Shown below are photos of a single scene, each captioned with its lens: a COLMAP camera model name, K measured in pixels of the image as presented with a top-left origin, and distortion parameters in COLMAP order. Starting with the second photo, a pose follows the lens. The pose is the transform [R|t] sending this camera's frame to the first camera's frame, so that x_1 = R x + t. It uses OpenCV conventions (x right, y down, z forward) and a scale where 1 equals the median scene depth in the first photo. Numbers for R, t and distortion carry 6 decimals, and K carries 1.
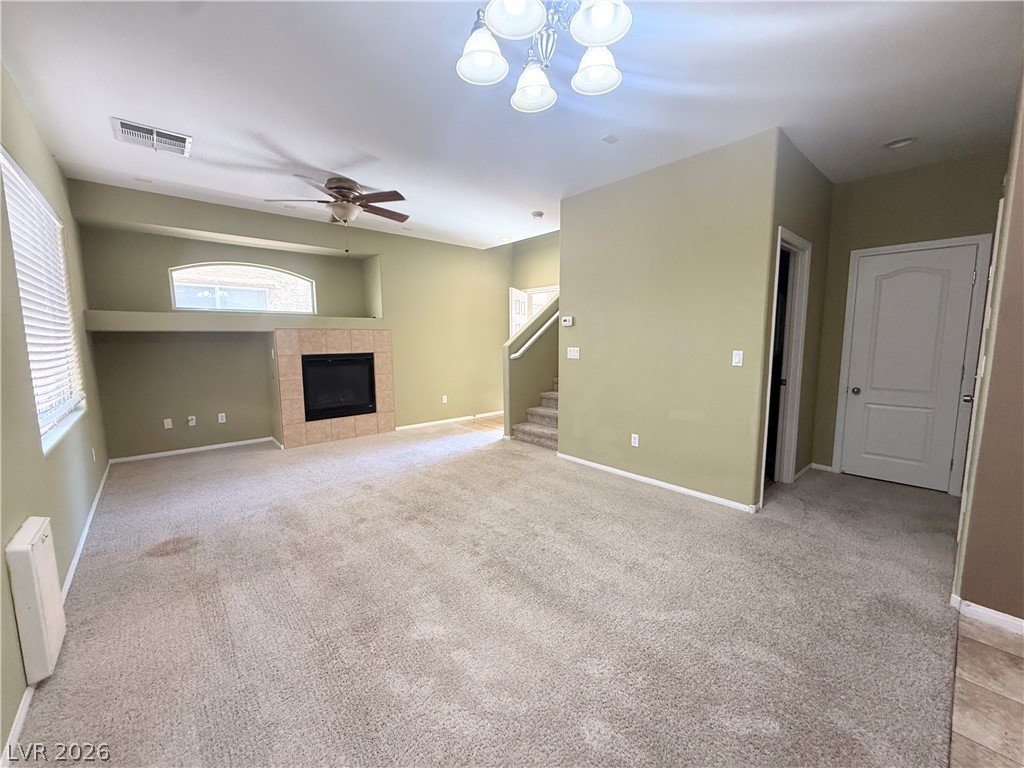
lens RADIAL K [[407.8, 0, 521.3], [0, 407.8, 388.0], [0, 0, 1]] dist [0.000931, -0.000879]
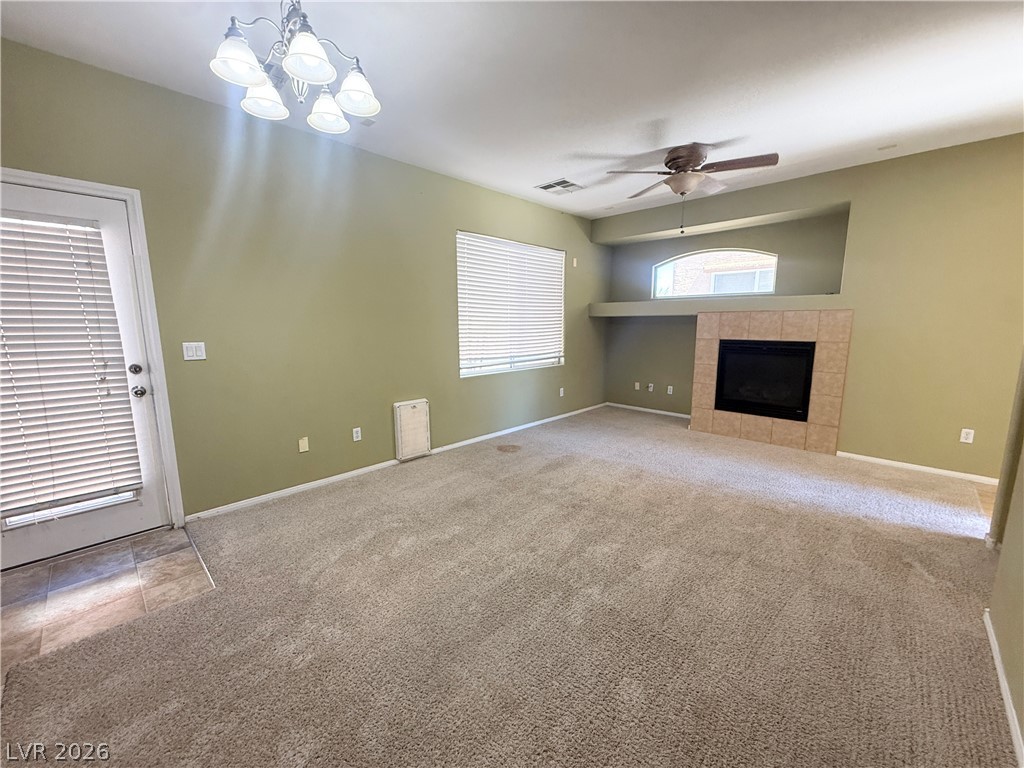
lens RADIAL K [[407.8, 0, 501.9], [0, 407.8, 385.8], [0, 0, 1]] dist [0.000931, -0.000879]
pose [[0.061354, 0.160360, -0.985150, 0.436397], [-0.124076, 0.980579, 0.151889, -0.063677], [0.990374, 0.112914, 0.080059, 0.486655]]
